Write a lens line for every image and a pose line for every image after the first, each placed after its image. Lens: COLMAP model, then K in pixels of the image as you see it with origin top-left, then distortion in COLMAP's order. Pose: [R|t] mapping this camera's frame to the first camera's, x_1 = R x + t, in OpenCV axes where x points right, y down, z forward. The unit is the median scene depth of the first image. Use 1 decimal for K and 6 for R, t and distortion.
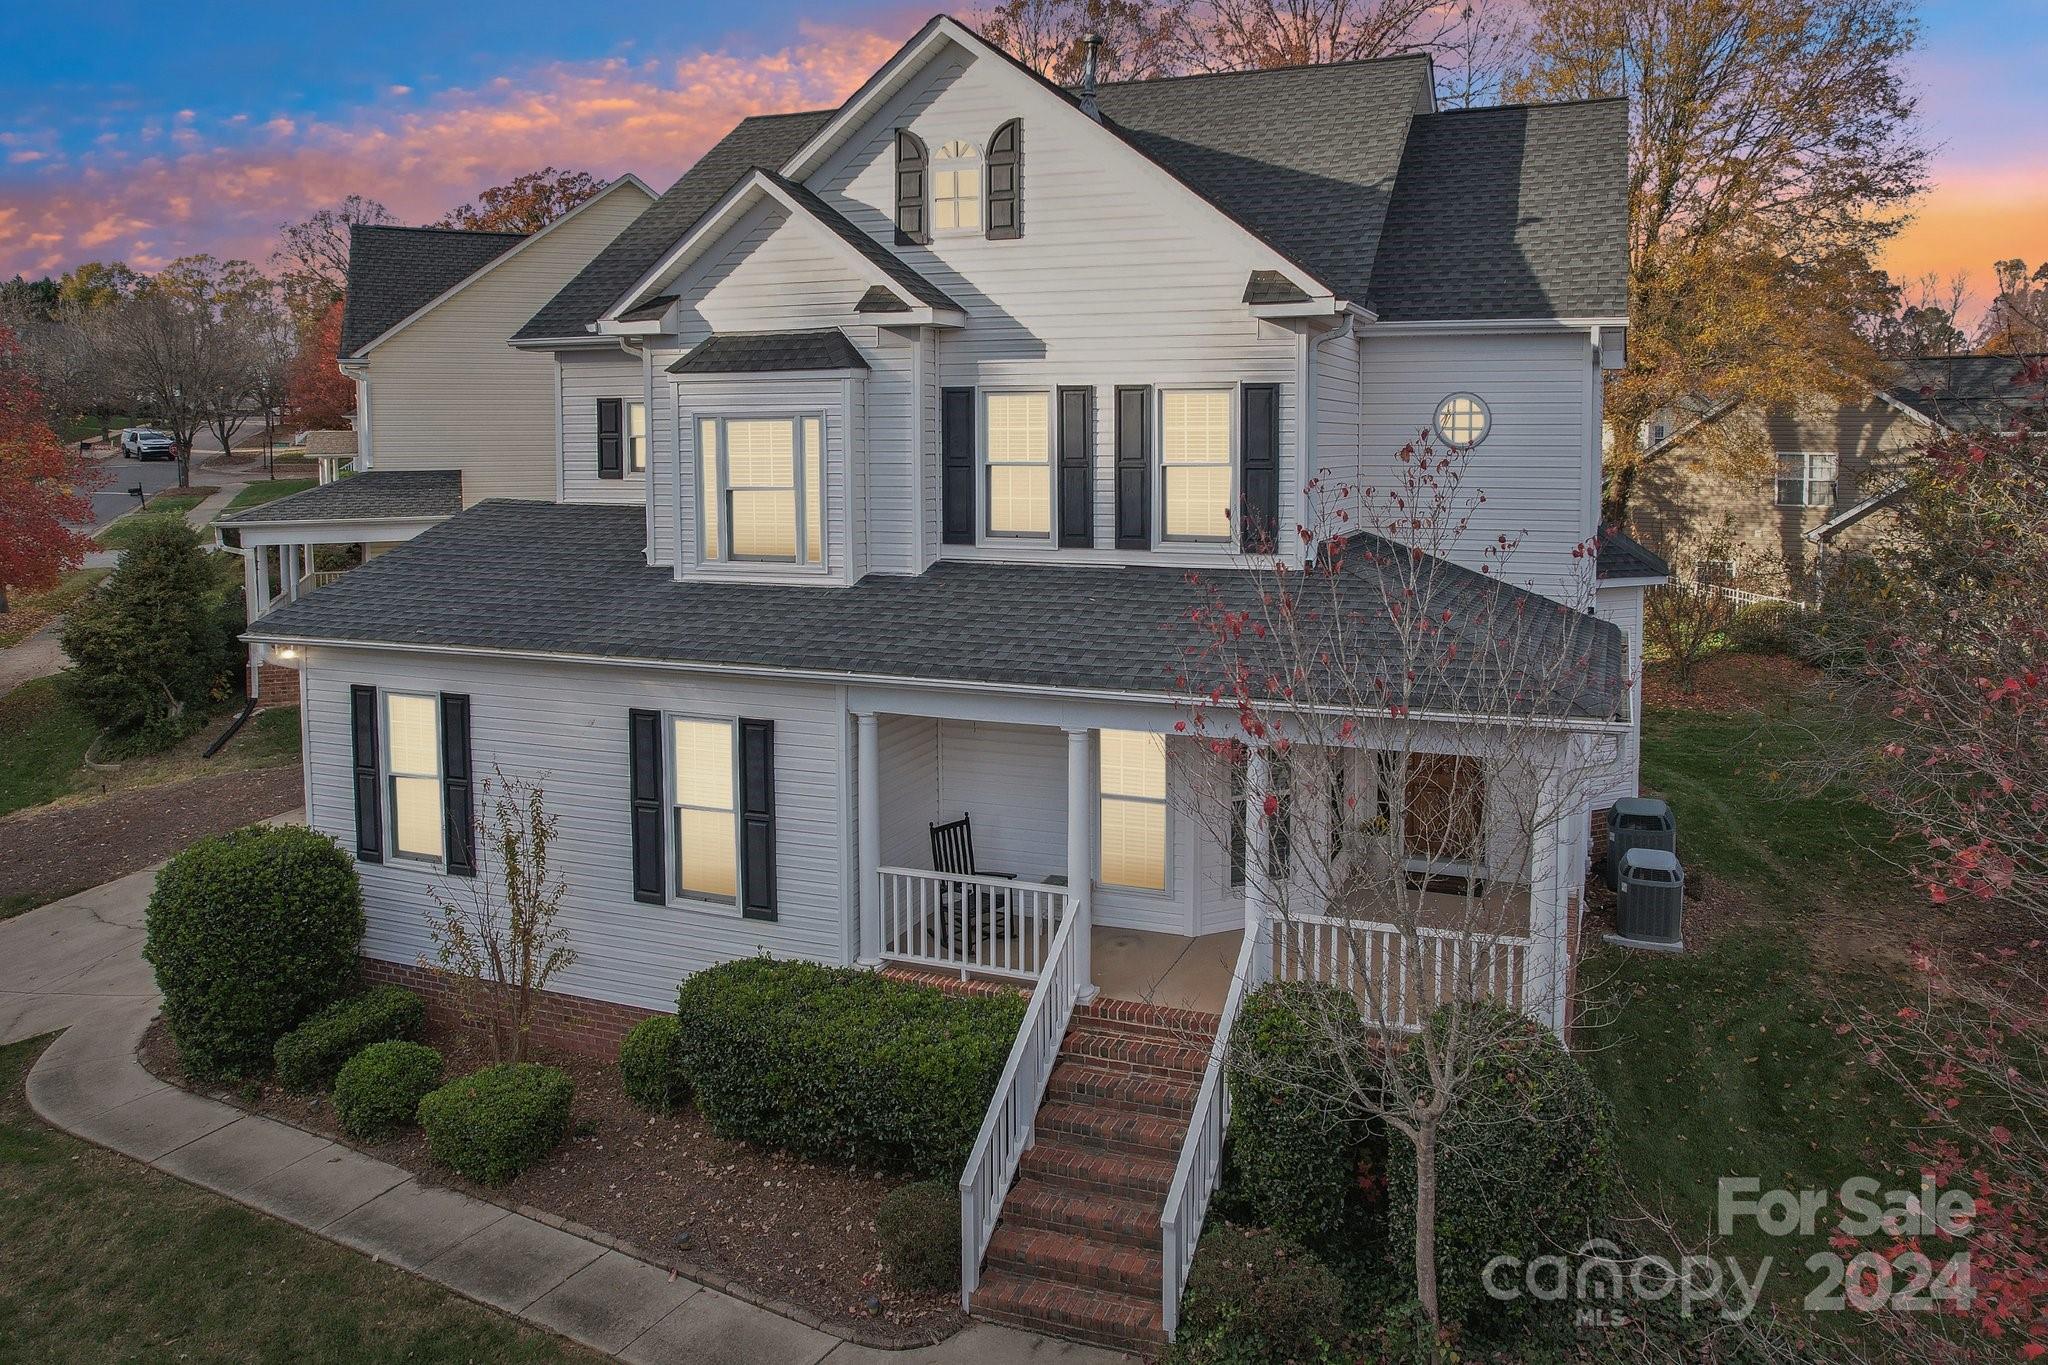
lens RADIAL K [[1494.1, 0, 1024.0], [0, 1494.1, 682.5], [0, 0, 1]] dist [-0.057832, 0.001750]
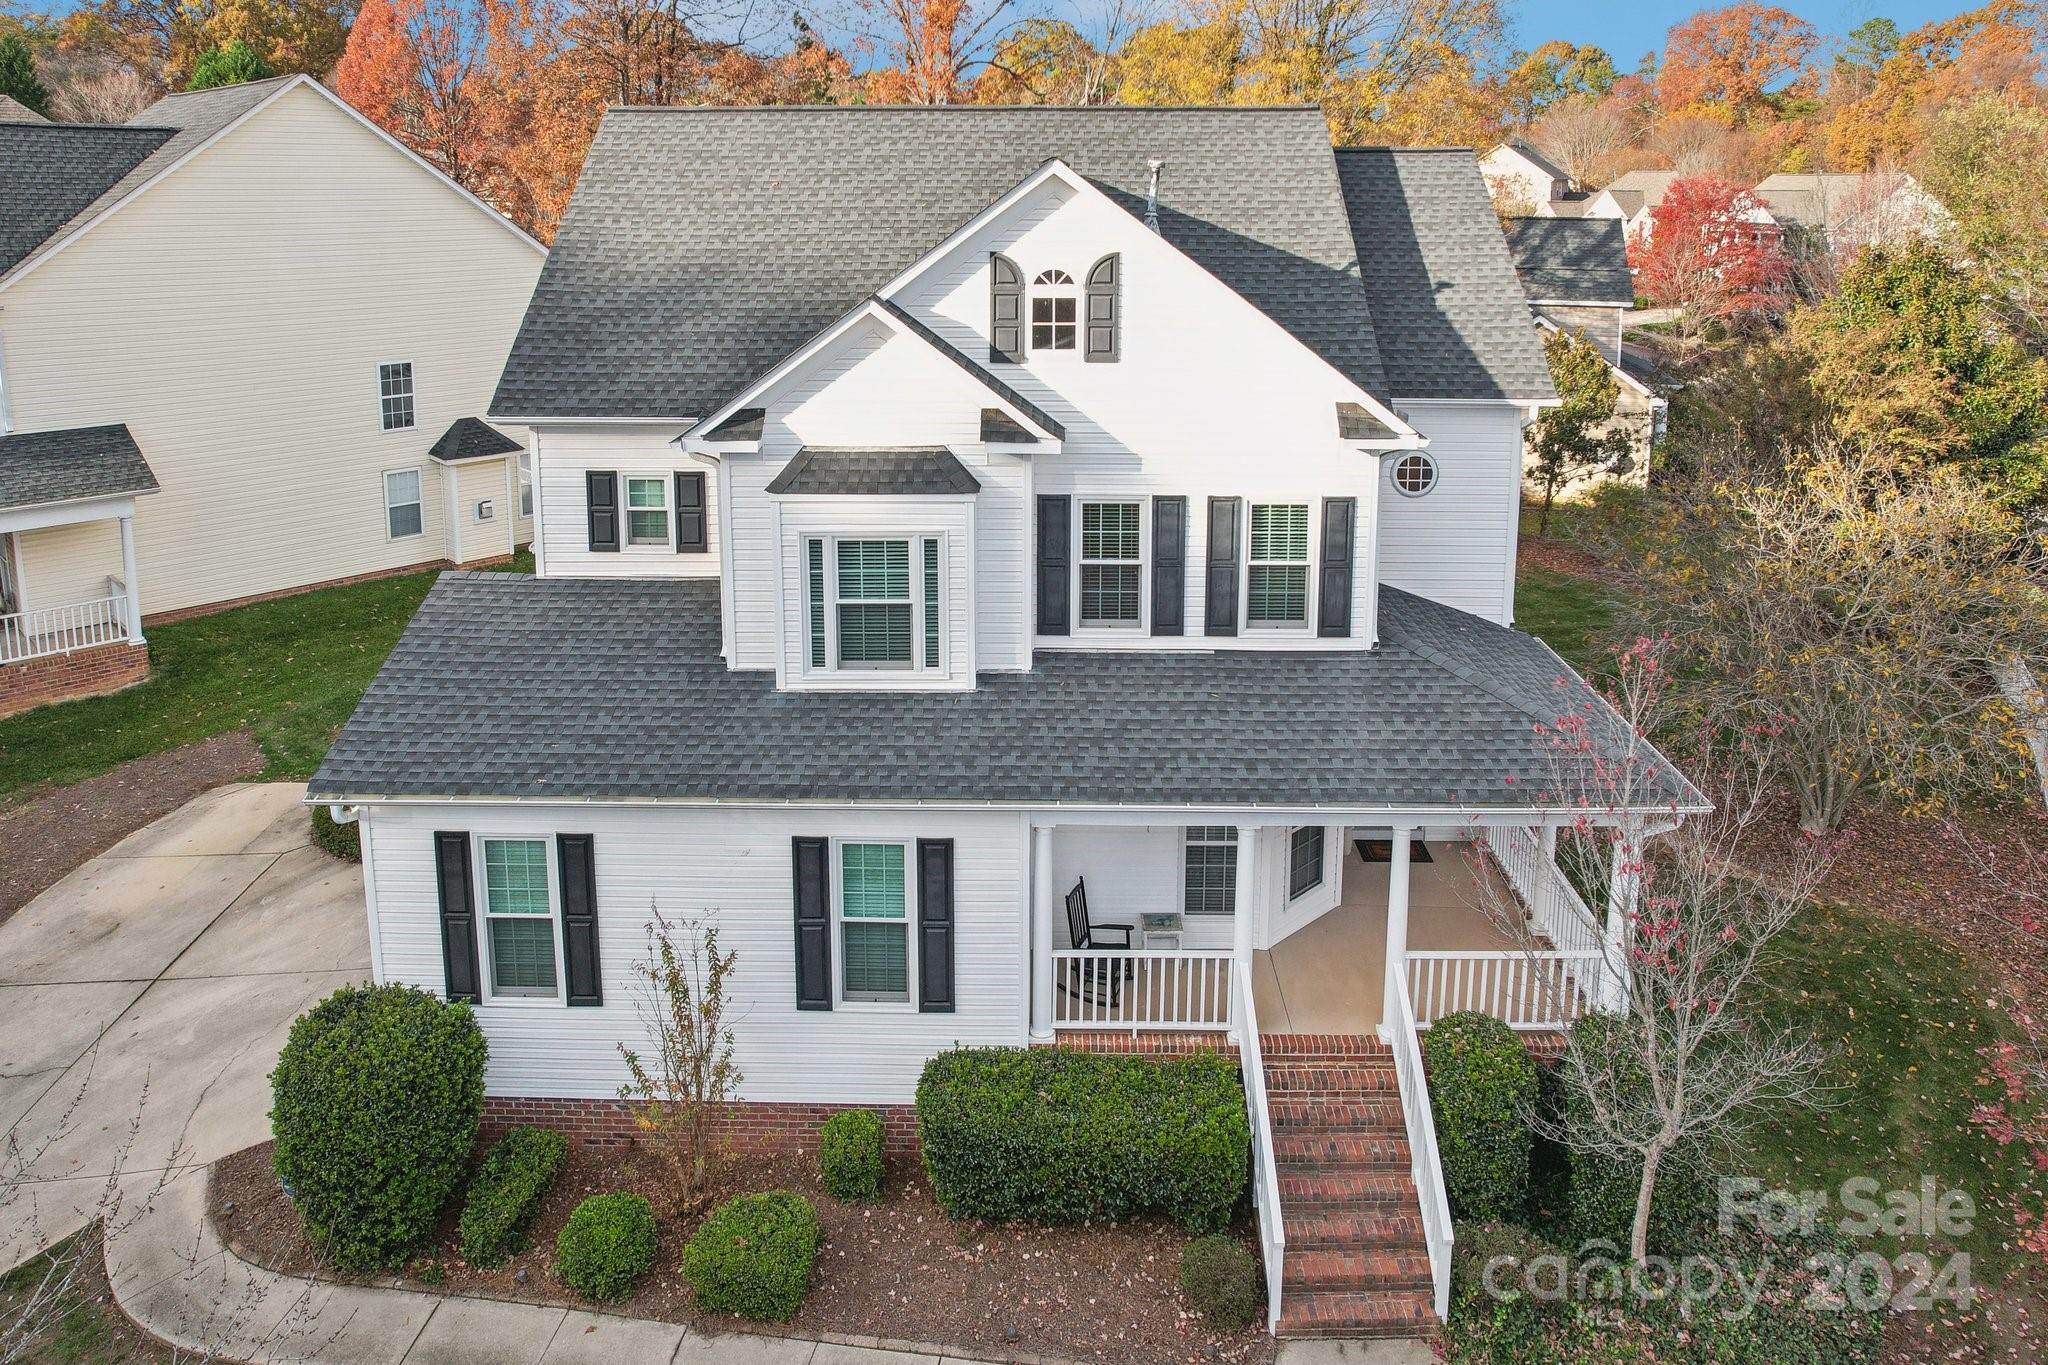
lens RADIAL K [[1542.1, 0, 1024.5], [0, 1542.1, 593.0], [0, 0, 1]] dist [-0.060241, -0.004737]
pose [[0.931596, -0.094020, 0.351125, -0.477078], [0.055909, 0.991537, 0.117165, -0.268224], [-0.359169, -0.089520, 0.928969, -0.033175]]
